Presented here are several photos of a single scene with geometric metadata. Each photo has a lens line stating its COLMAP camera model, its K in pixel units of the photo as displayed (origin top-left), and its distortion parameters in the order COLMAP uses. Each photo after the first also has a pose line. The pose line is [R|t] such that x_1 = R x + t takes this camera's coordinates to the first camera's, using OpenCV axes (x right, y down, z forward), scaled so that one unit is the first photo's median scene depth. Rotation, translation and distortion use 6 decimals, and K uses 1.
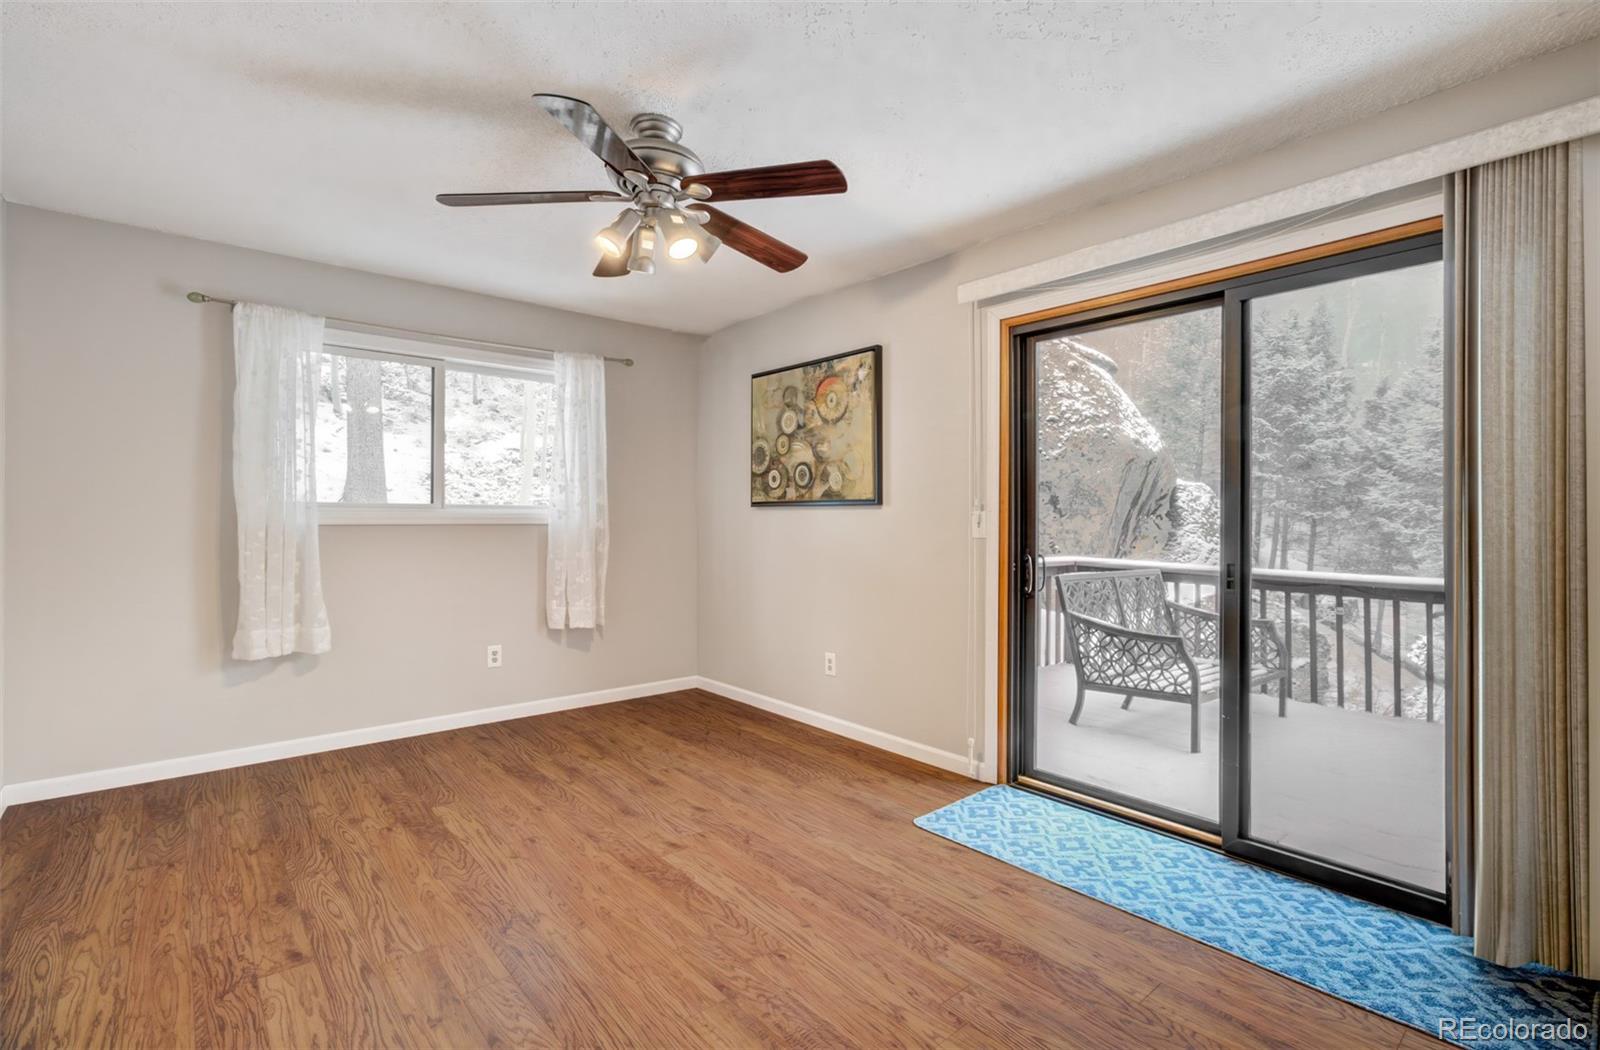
lens RADIAL K [[746.7, 0, 803.1], [0, 746.7, 524.0], [0, 0, 1]] dist [-0.004444, -0.000095]
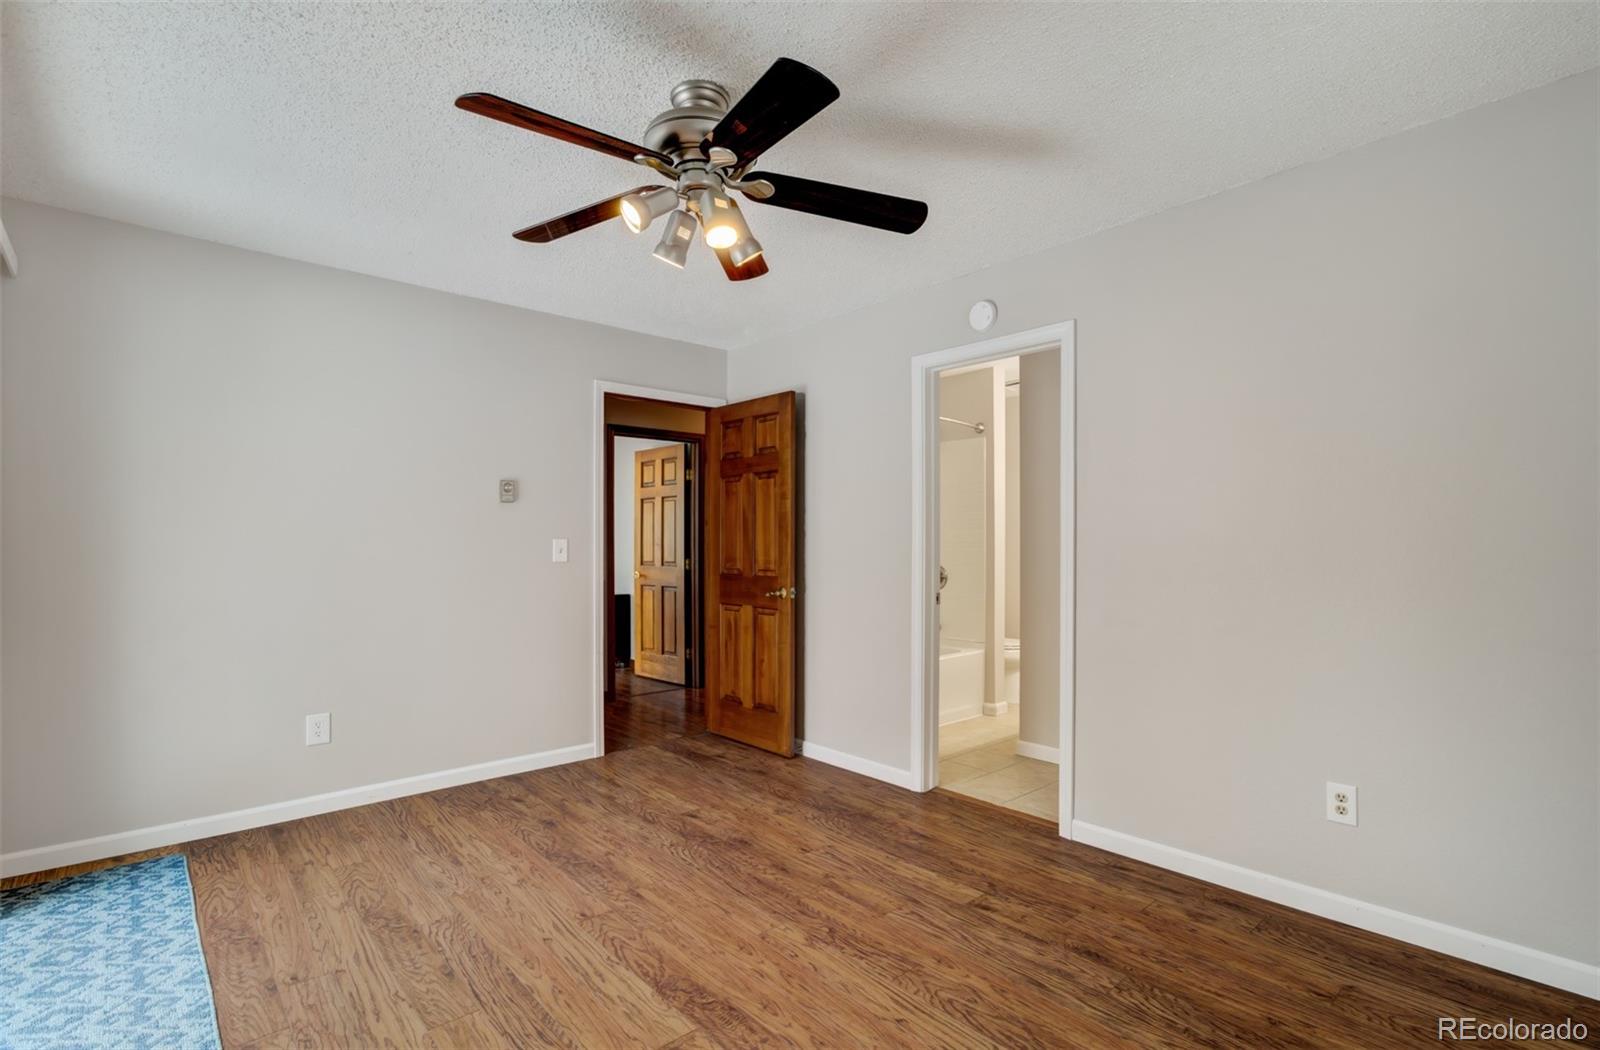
lens RADIAL K [[746.7, 0, 799.0], [0, 746.7, 532.7], [0, 0, 1]] dist [-0.004444, -0.000095]
pose [[-0.999891, -0.005486, -0.013725, -0.327961], [-0.005362, 0.999945, -0.009047, -0.020046], [0.013774, -0.008973, -0.999865, 2.039302]]
